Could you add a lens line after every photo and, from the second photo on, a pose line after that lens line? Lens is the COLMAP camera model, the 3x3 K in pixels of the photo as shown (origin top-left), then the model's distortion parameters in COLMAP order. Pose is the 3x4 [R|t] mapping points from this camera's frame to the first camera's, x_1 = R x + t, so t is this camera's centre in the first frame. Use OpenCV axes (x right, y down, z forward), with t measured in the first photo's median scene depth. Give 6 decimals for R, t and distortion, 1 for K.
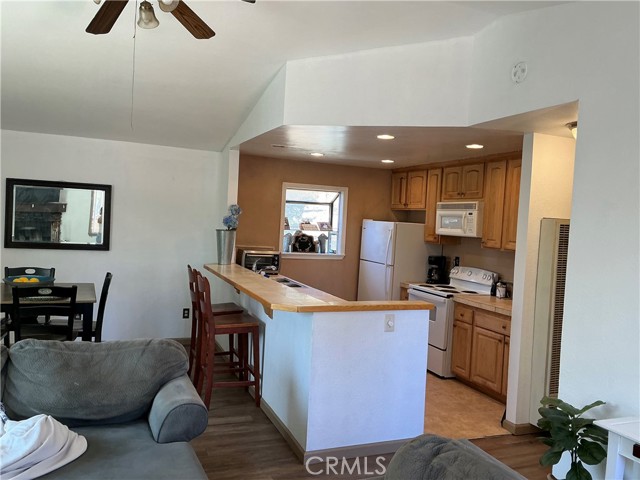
lens RADIAL K [[527.5, 0, 320.0], [0, 527.5, 240.0], [0, 0, 1]] dist [0.130882, -0.262049]
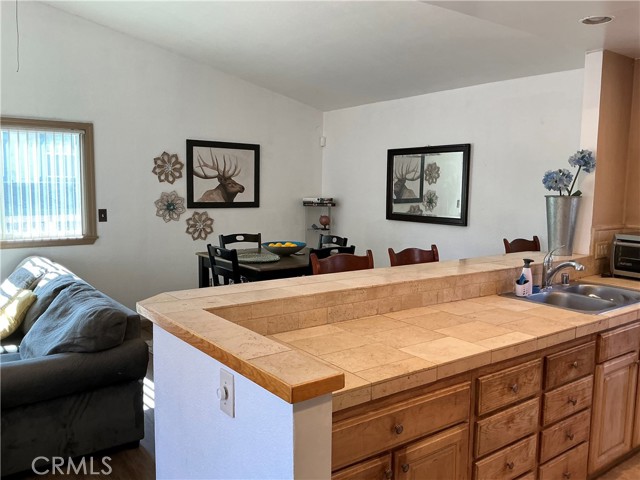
lens RADIAL K [[527.5, 0, 320.0], [0, 527.5, 240.0], [0, 0, 1]] dist [0.130882, -0.262049]
pose [[0.258717, 0.051628, -0.964572, 0.324191], [-0.033093, 0.998458, 0.044566, 0.012222], [0.965386, 0.020391, 0.260027, 0.586635]]
